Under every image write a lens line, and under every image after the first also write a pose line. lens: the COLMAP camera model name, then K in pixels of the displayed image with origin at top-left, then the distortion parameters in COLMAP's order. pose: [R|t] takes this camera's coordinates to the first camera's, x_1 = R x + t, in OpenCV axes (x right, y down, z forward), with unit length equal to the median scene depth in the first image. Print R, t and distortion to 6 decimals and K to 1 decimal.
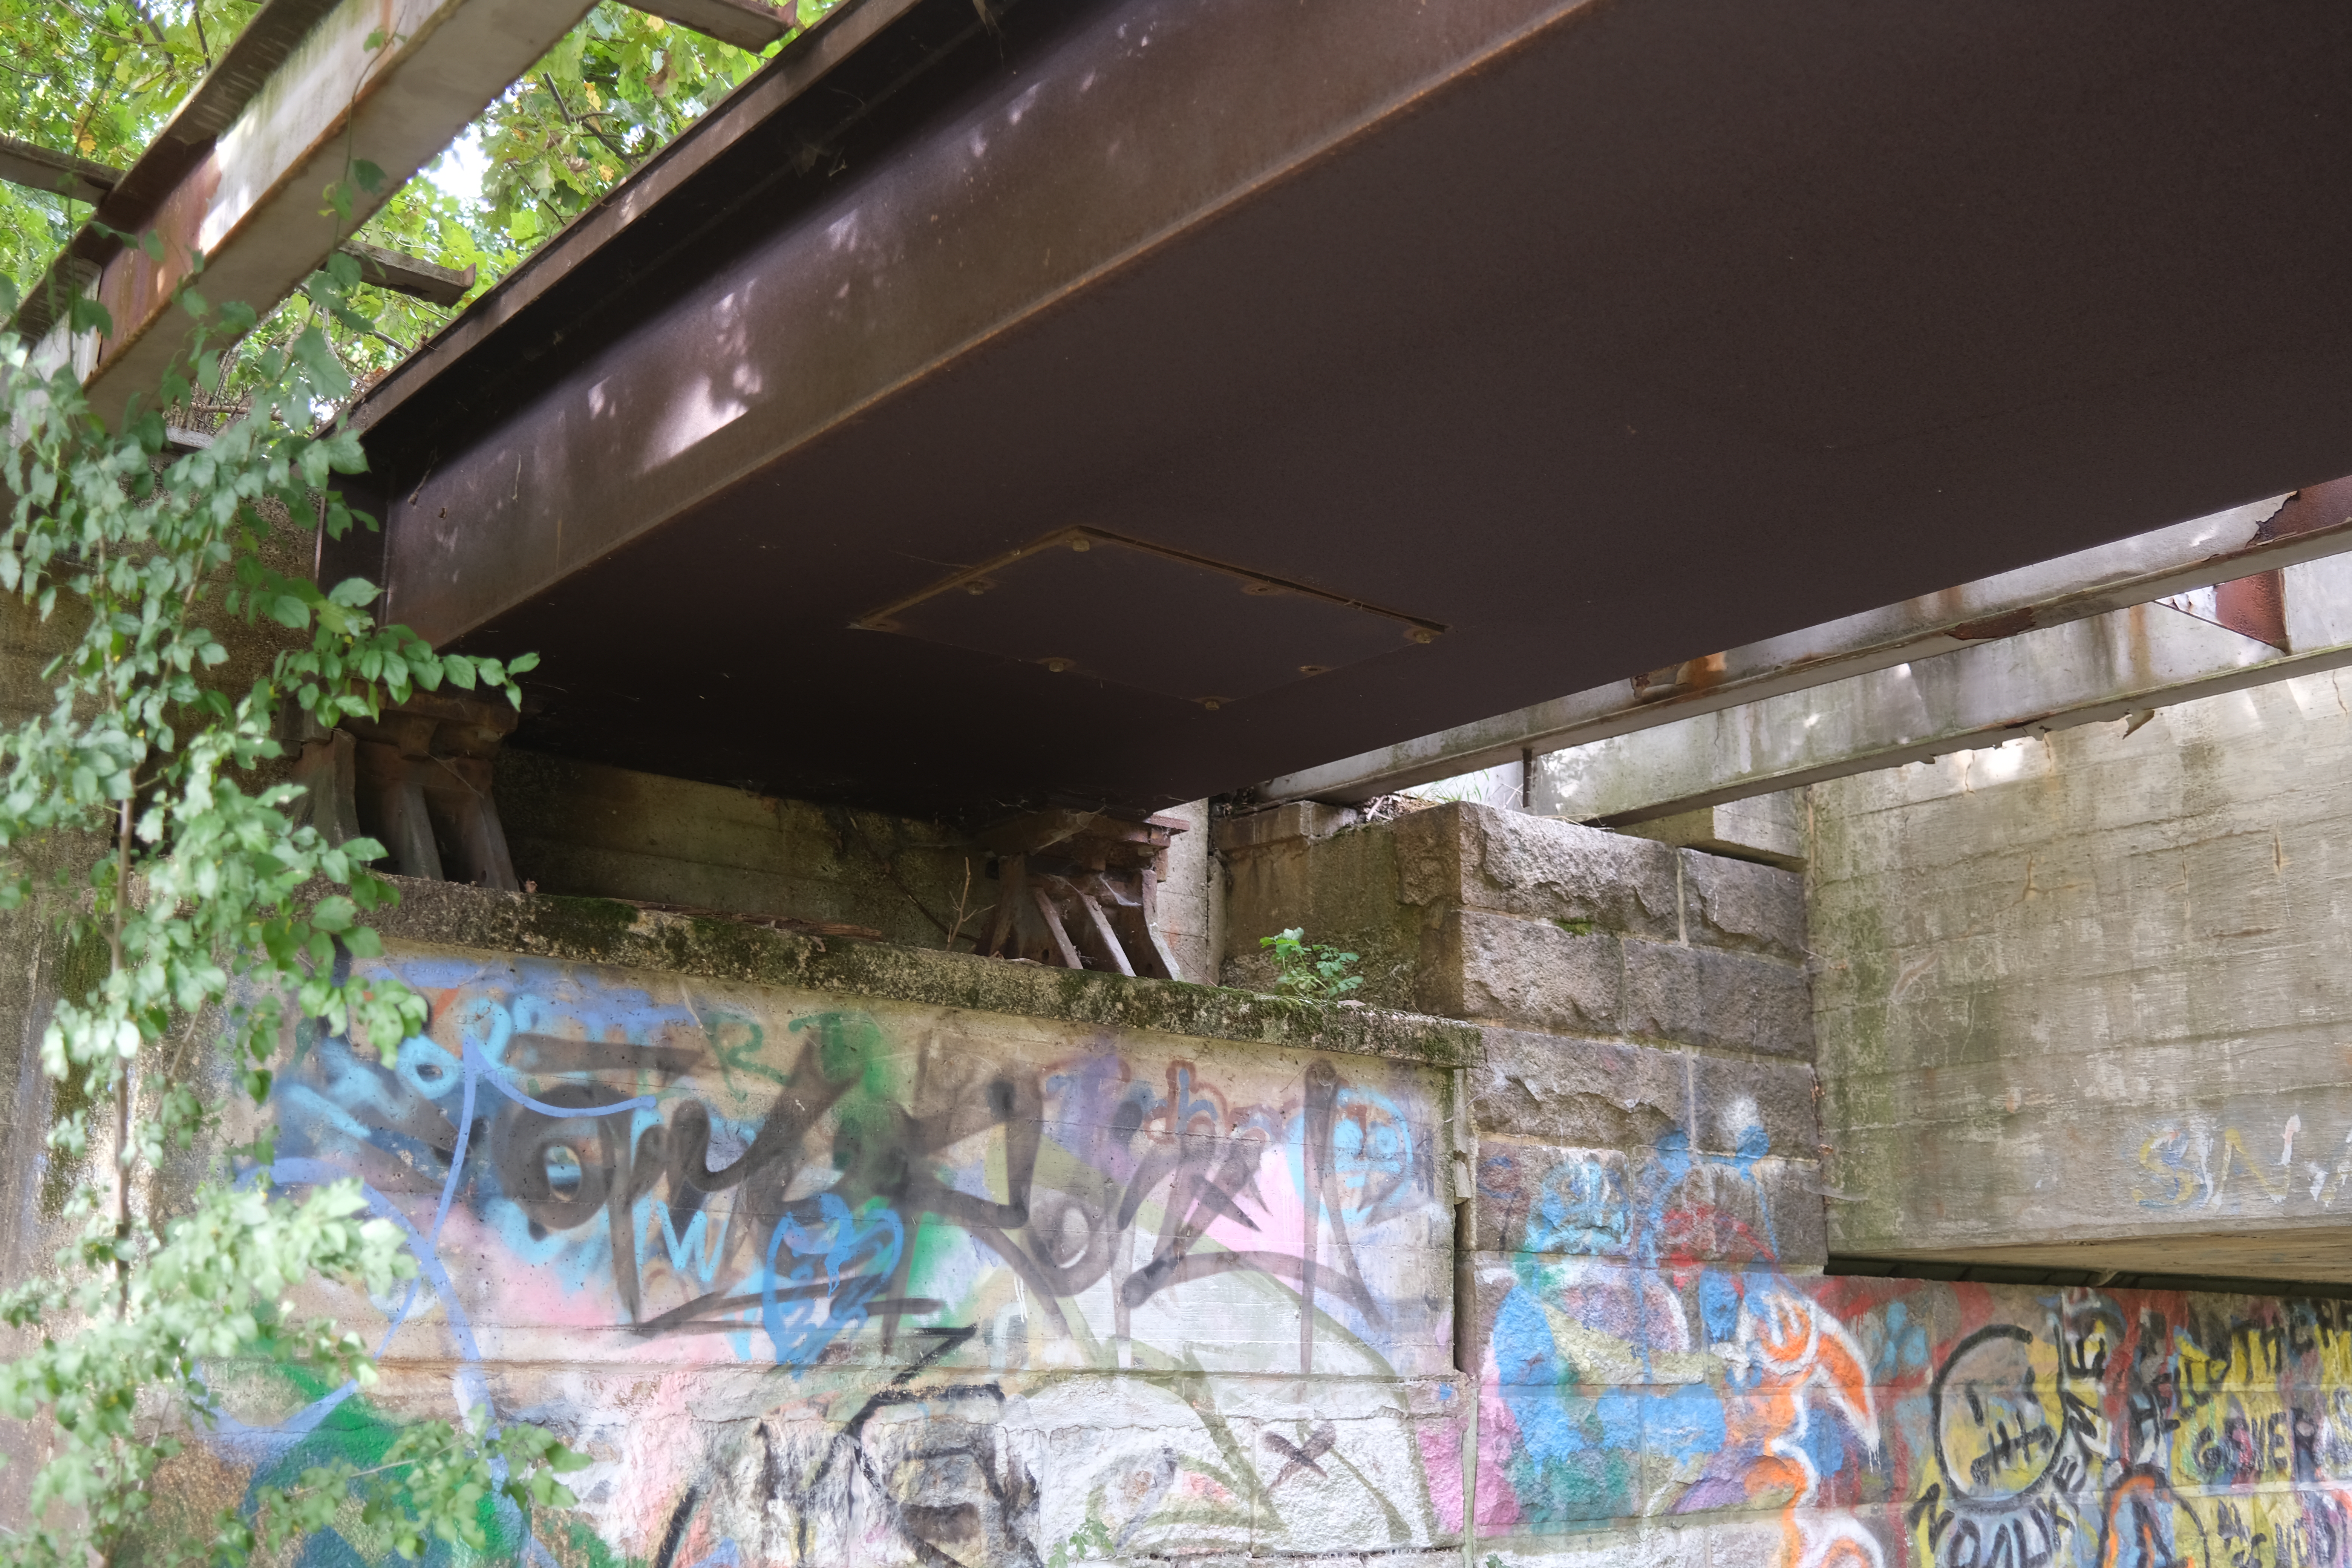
lens RADIAL K [[2345.3, 0, 1176.0], [0, 2345.3, 784.0], [0, 0, 1]] dist [-0.103693, 0.206403]
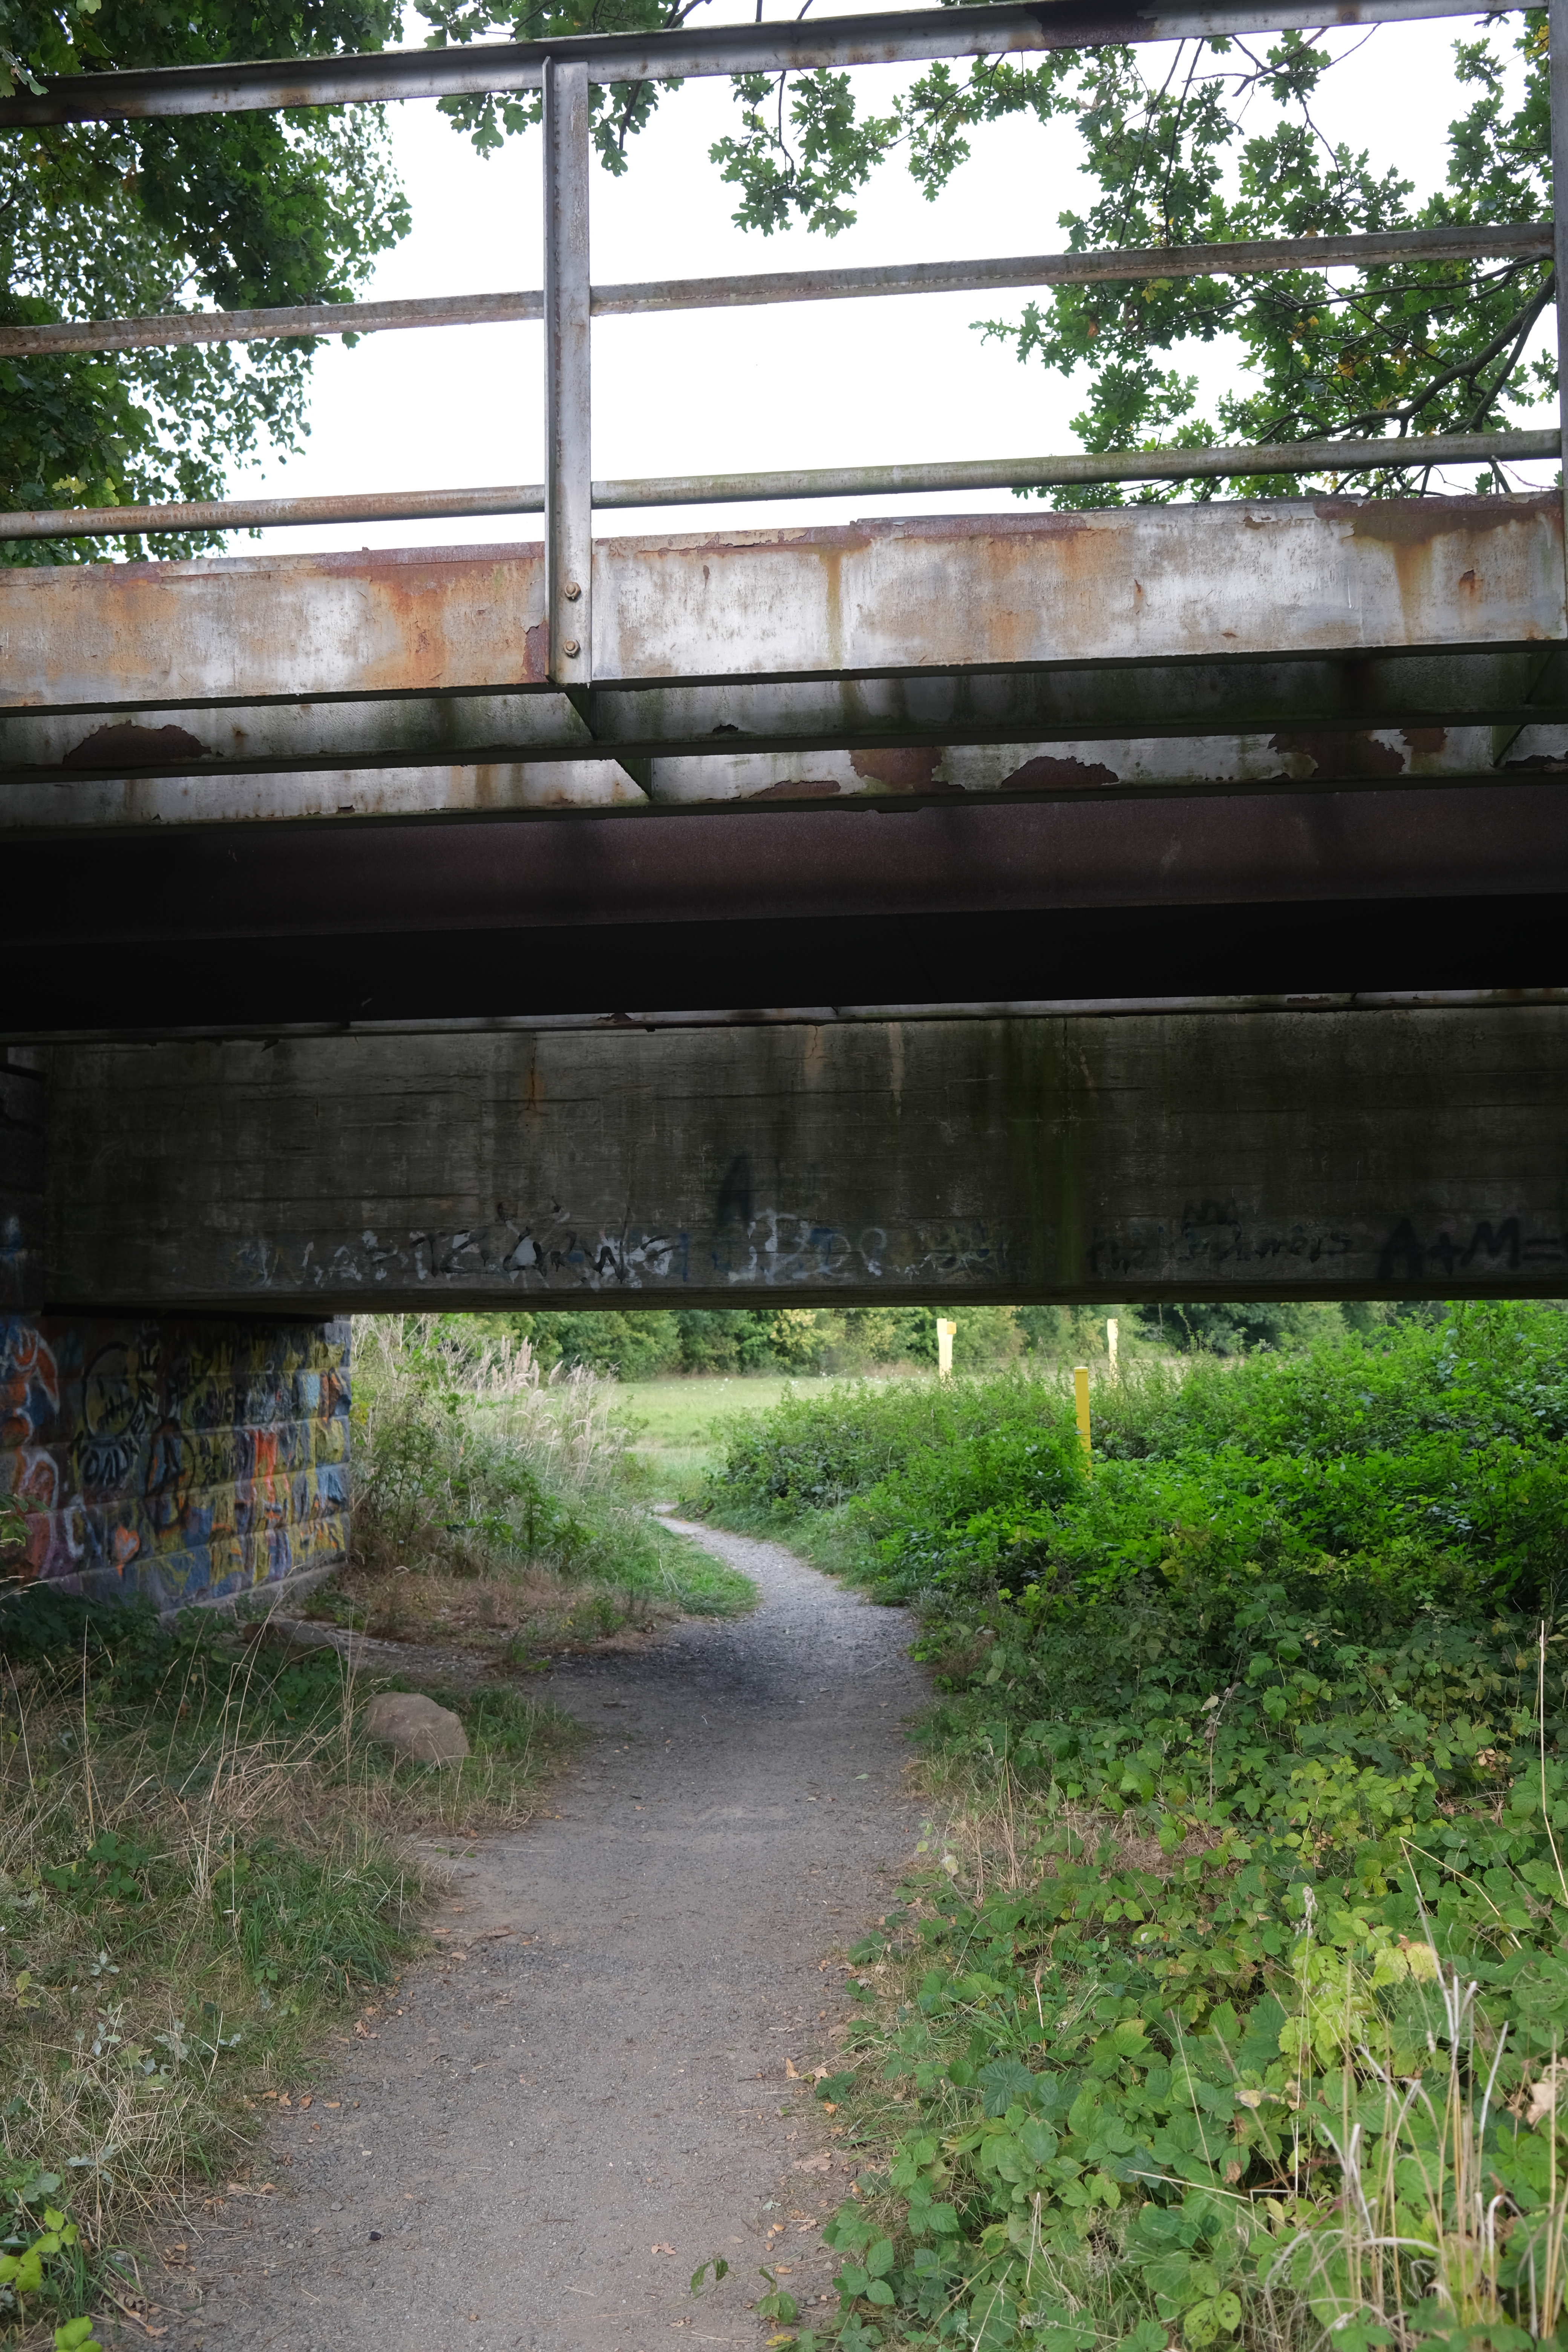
lens RADIAL K [[2345.3, 0, 784.0], [0, 2345.3, 1176.0], [0, 0, 1]] dist [-0.103693, 0.206403]
pose [[0.724661, 0.034404, 0.688246, -0.510949], [-0.150551, 0.982530, 0.109402, -0.163119], [-0.672458, -0.182896, 0.717181, -0.594496]]
